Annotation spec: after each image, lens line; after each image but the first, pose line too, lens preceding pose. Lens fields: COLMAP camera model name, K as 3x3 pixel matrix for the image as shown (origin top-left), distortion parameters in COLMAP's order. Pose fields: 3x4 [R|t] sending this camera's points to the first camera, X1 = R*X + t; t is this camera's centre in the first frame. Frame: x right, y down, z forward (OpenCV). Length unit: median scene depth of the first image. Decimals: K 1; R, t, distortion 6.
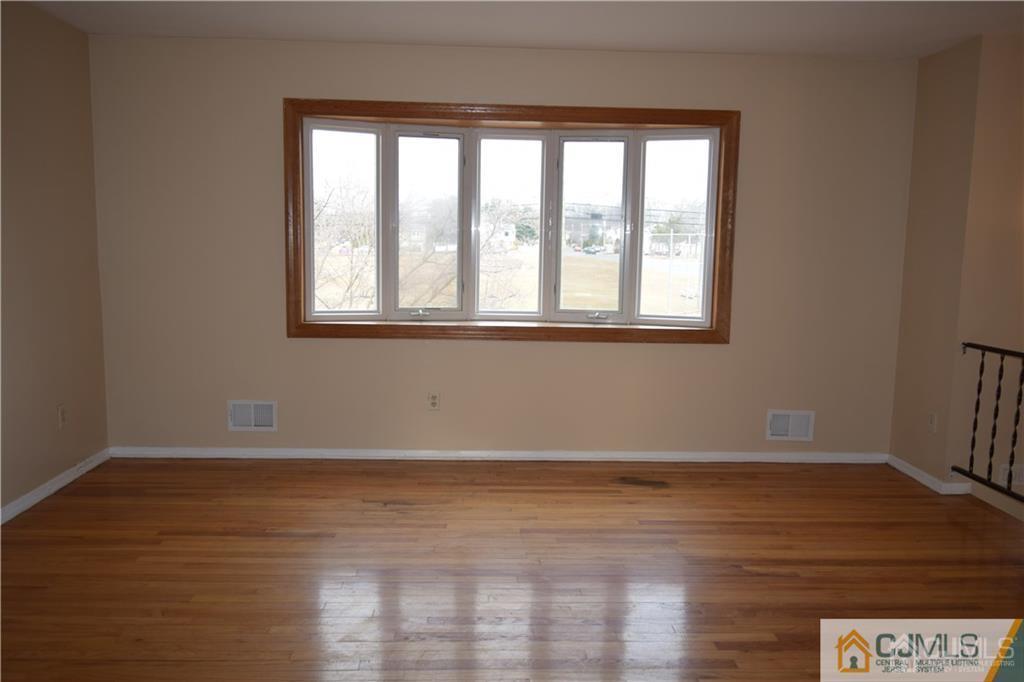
lens RADIAL K [[795.6, 0, 514.6], [0, 795.6, 342.0], [0, 0, 1]] dist [-0.019240, 0.008337]
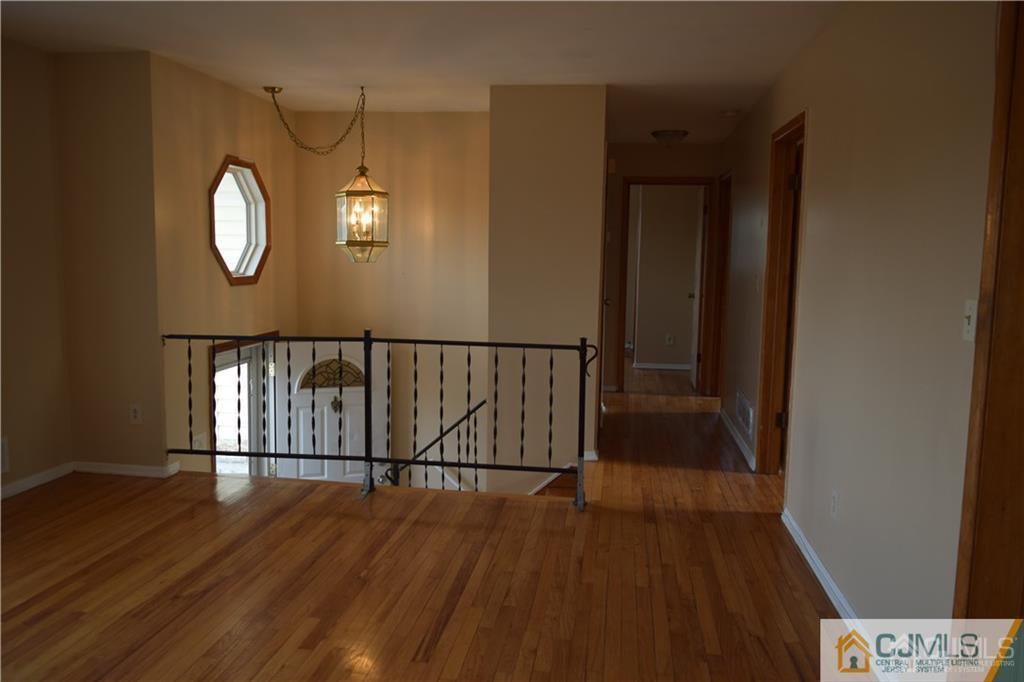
lens RADIAL K [[795.6, 0, 508.4], [0, 795.6, 338.0], [0, 0, 1]] dist [-0.019240, 0.008337]
pose [[0.182052, -0.117045, 0.976298, -0.380485], [0.113678, 0.988738, 0.097339, -0.043644], [-0.976696, 0.093263, 0.193307, 0.315594]]
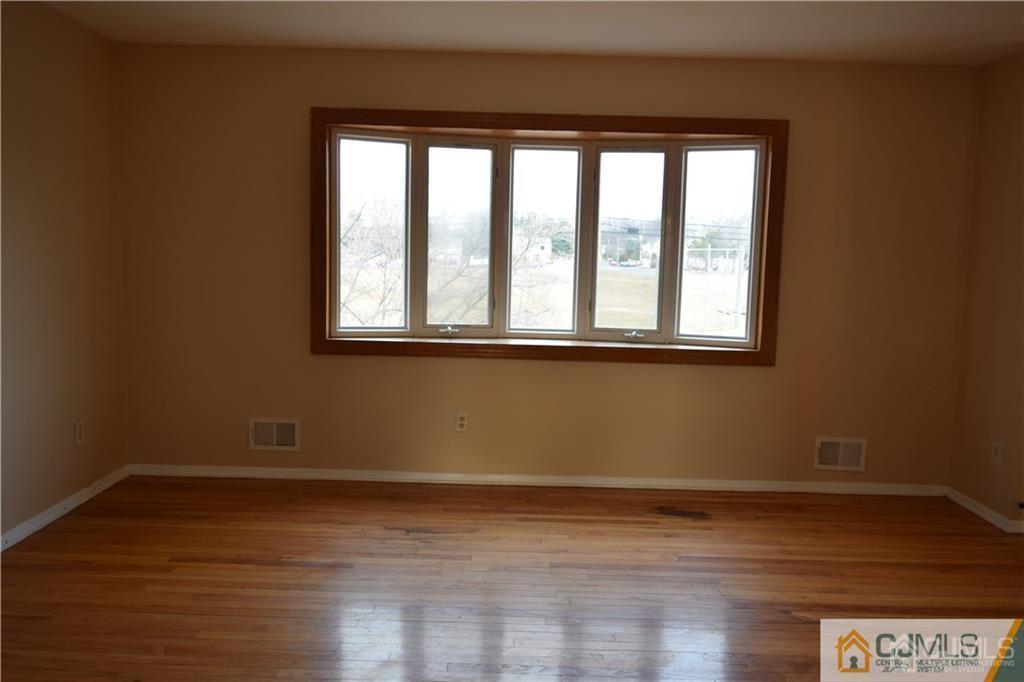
lens RADIAL K [[795.6, 0, 514.4], [0, 795.6, 341.5], [0, 0, 1]] dist [-0.019240, 0.008337]
pose [[0.998964, 0.011092, -0.044145, 0.003059], [-0.011869, 0.999779, -0.017376, -0.007297], [0.043943, 0.017882, 0.998874, 0.048752]]
